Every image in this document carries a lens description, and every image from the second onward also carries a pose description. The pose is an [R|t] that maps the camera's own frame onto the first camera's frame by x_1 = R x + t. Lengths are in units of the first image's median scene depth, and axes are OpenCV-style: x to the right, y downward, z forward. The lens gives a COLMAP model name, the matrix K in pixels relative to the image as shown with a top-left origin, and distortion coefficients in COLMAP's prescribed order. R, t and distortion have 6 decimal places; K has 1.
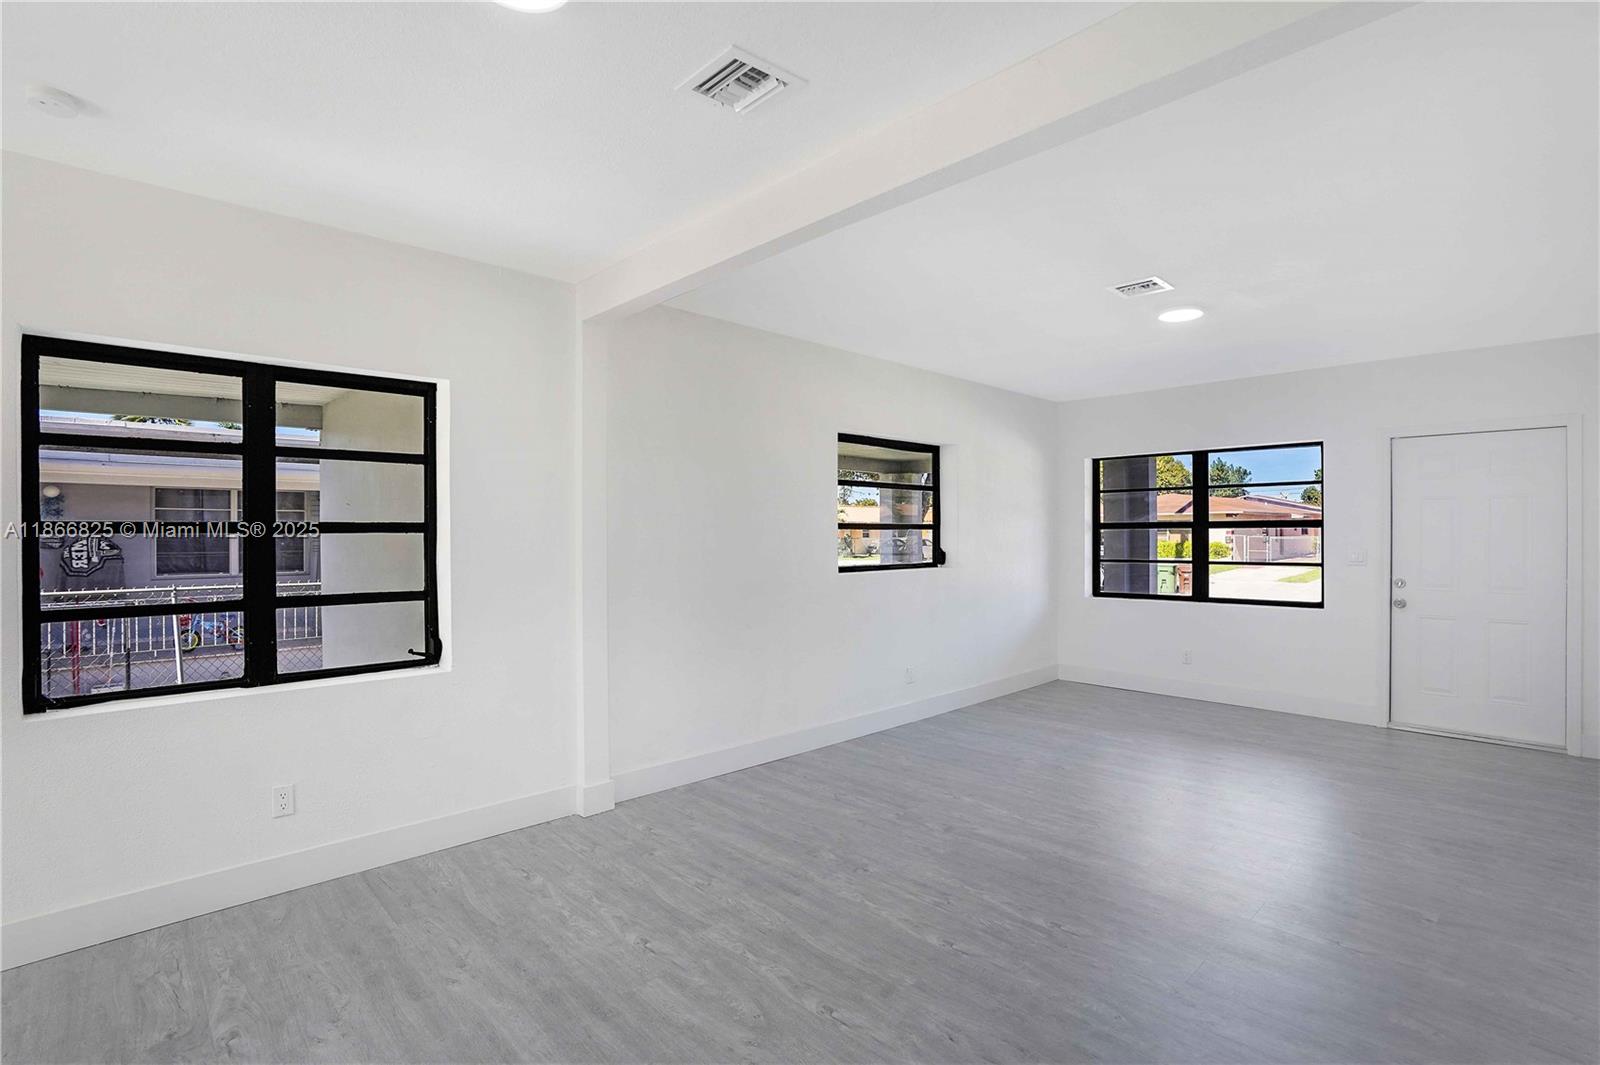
lens RADIAL K [[760.6, 0, 805.4], [0, 760.6, 533.7], [0, 0, 1]] dist [-0.069478, 0.028161]
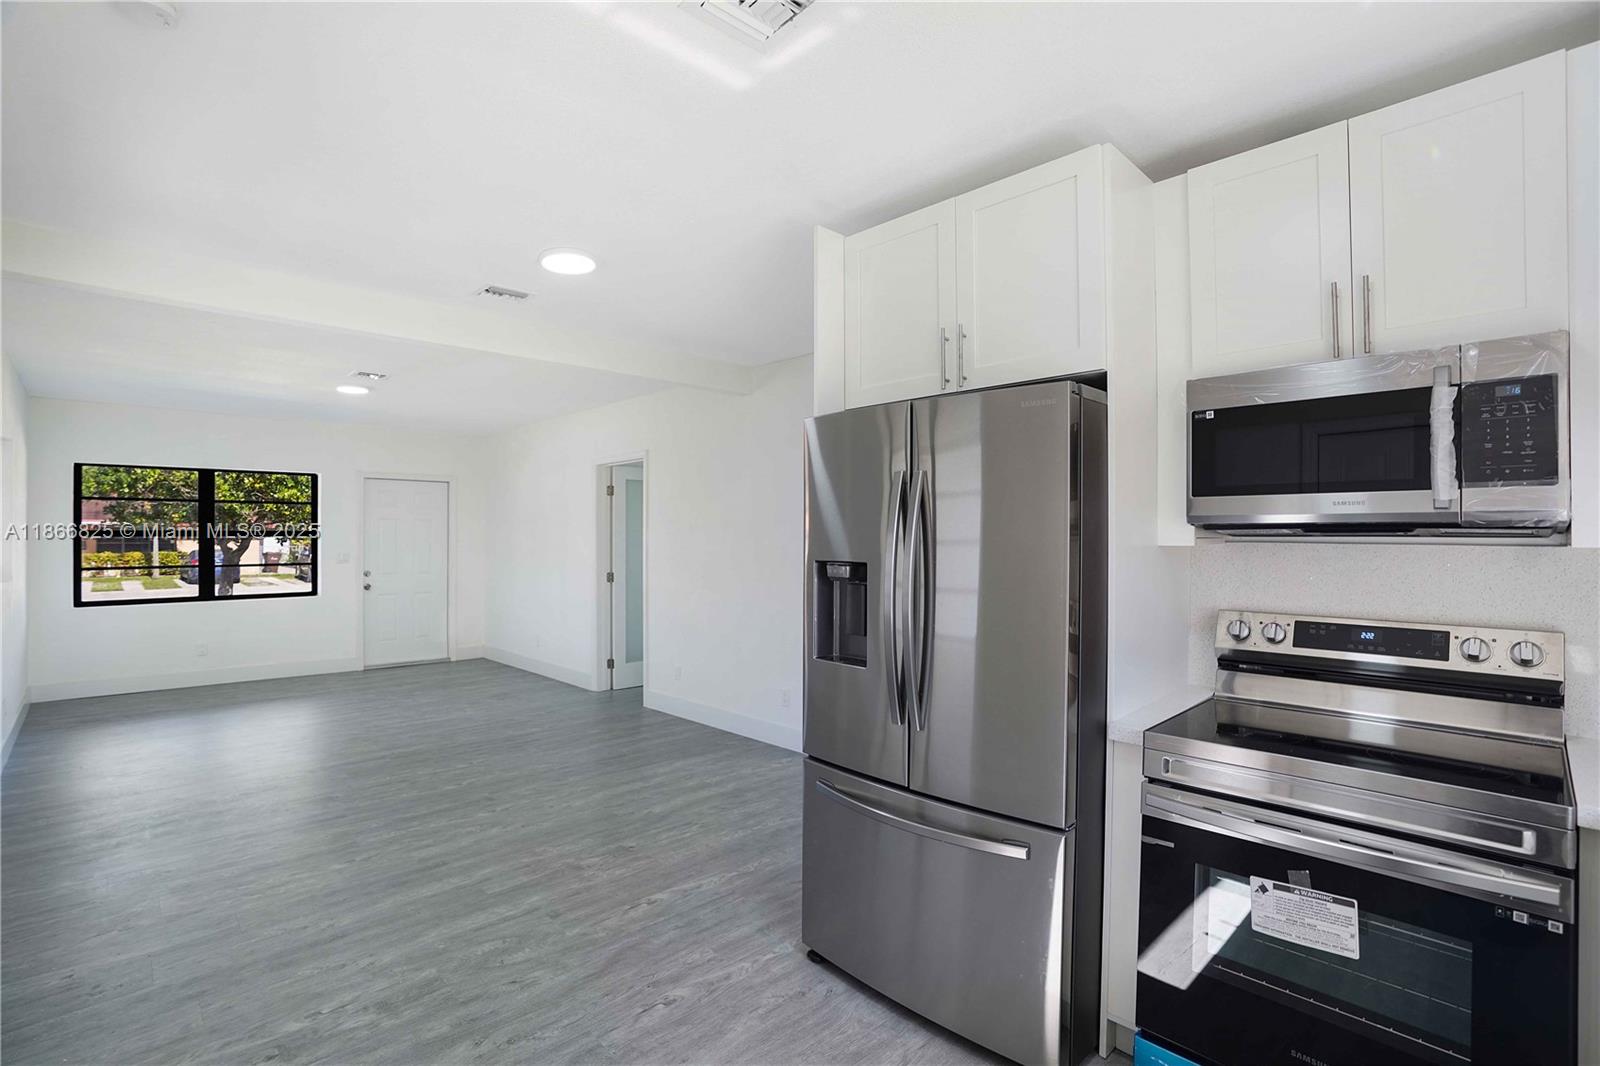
lens RADIAL K [[760.6, 0, 805.4], [0, 760.6, 534.2], [0, 0, 1]] dist [-0.069478, 0.028161]
pose [[-0.014554, 0.009037, 0.999853, -1.490847], [0.003536, 0.999953, -0.008986, 0.006322], [-0.999888, 0.003405, -0.014585, 0.245531]]
